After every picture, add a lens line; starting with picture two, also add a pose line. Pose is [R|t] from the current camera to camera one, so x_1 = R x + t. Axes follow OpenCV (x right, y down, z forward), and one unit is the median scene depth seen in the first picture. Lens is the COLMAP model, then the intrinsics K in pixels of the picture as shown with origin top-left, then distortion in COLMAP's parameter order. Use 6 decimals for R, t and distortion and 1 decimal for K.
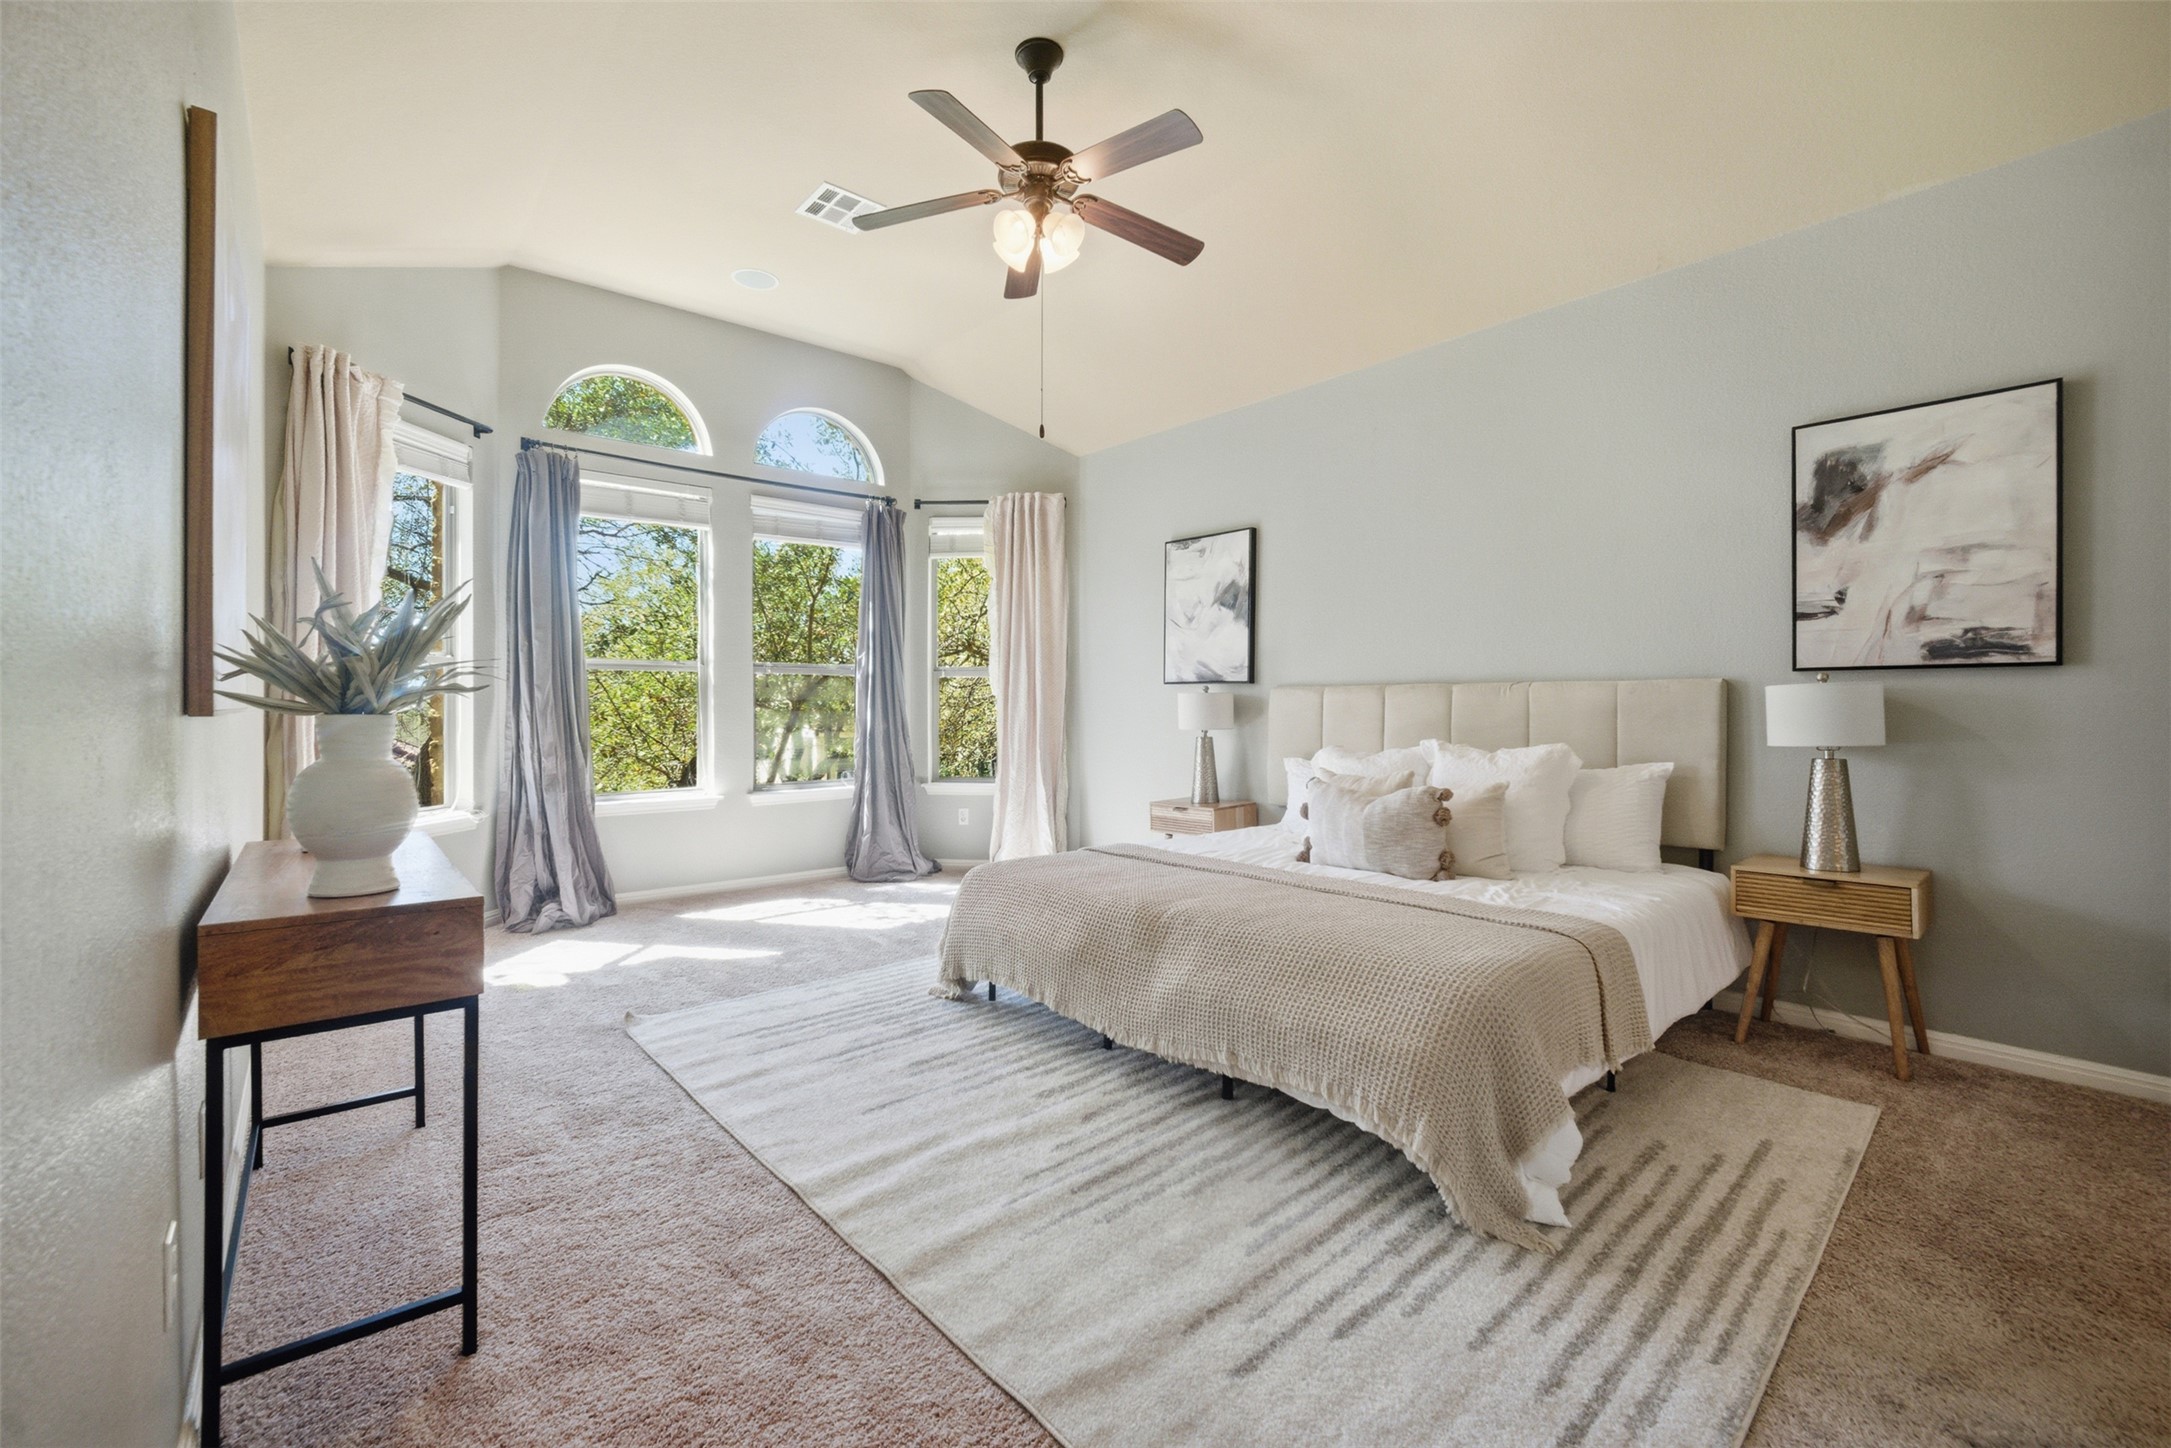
lens RADIAL K [[896.9, 0, 1071.7], [0, 896.9, 719.8], [0, 0, 1]] dist [-0.021487, 0.001422]
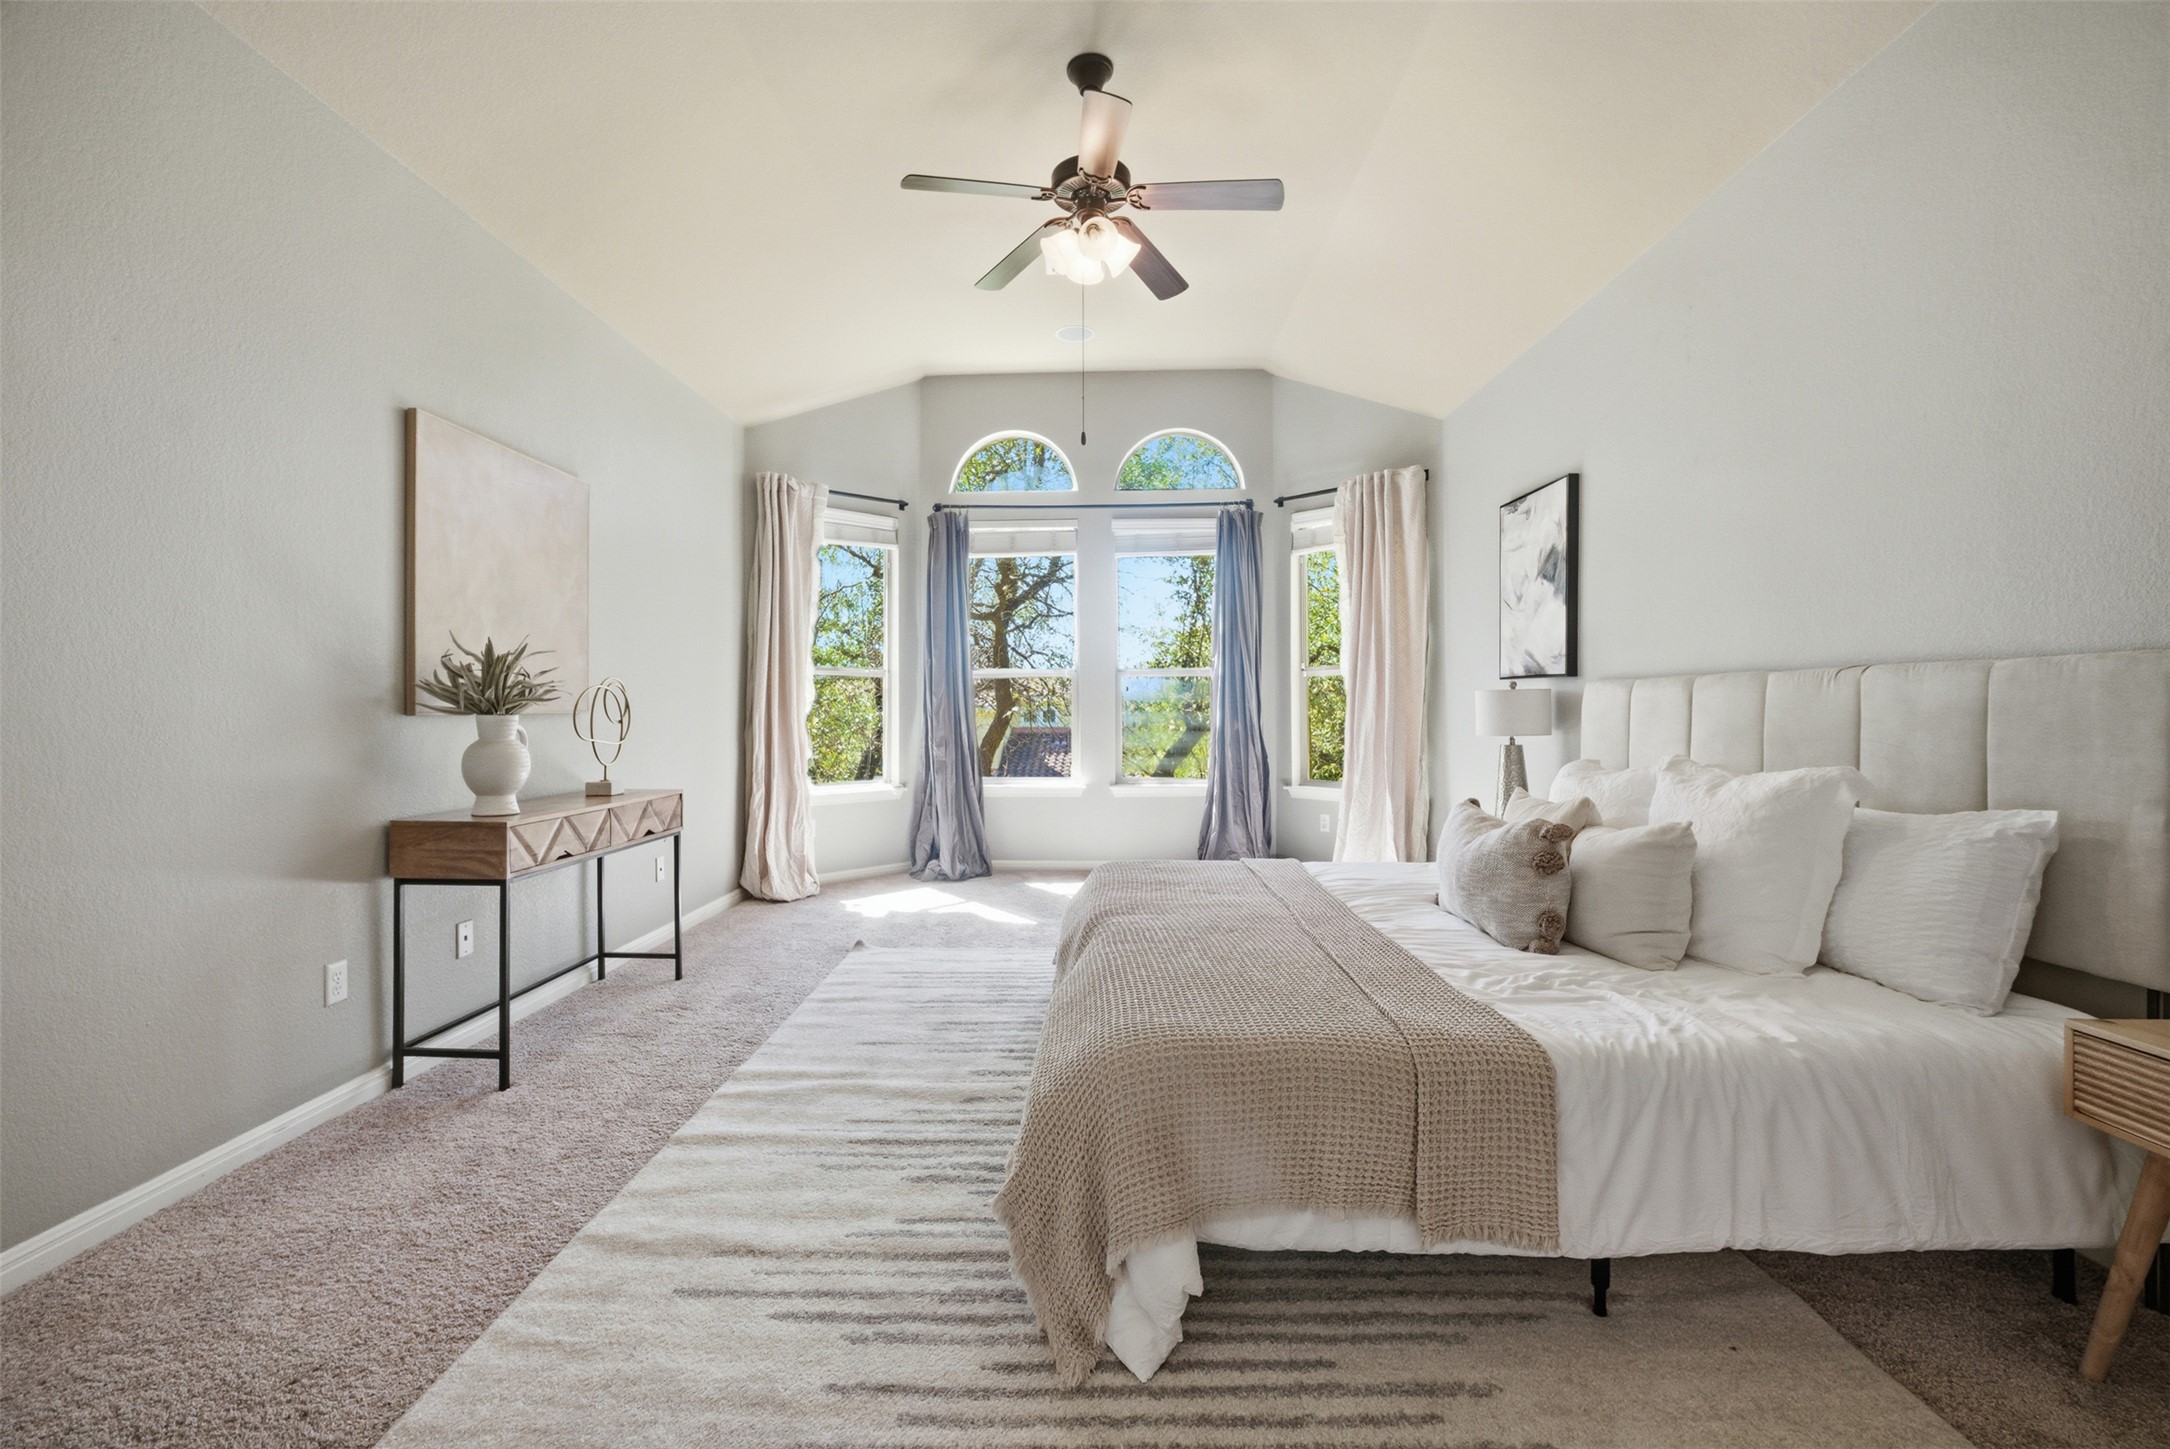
lens RADIAL K [[896.5, 0, 1071.4], [0, 896.5, 717.5], [0, 0, 1]] dist [-0.021487, 0.001422]
pose [[0.739845, 0.004955, -0.672759, 0.562072], [-0.006893, 0.999976, -0.000215, -0.003575], [0.672742, 0.004796, 0.739862, 0.207692]]
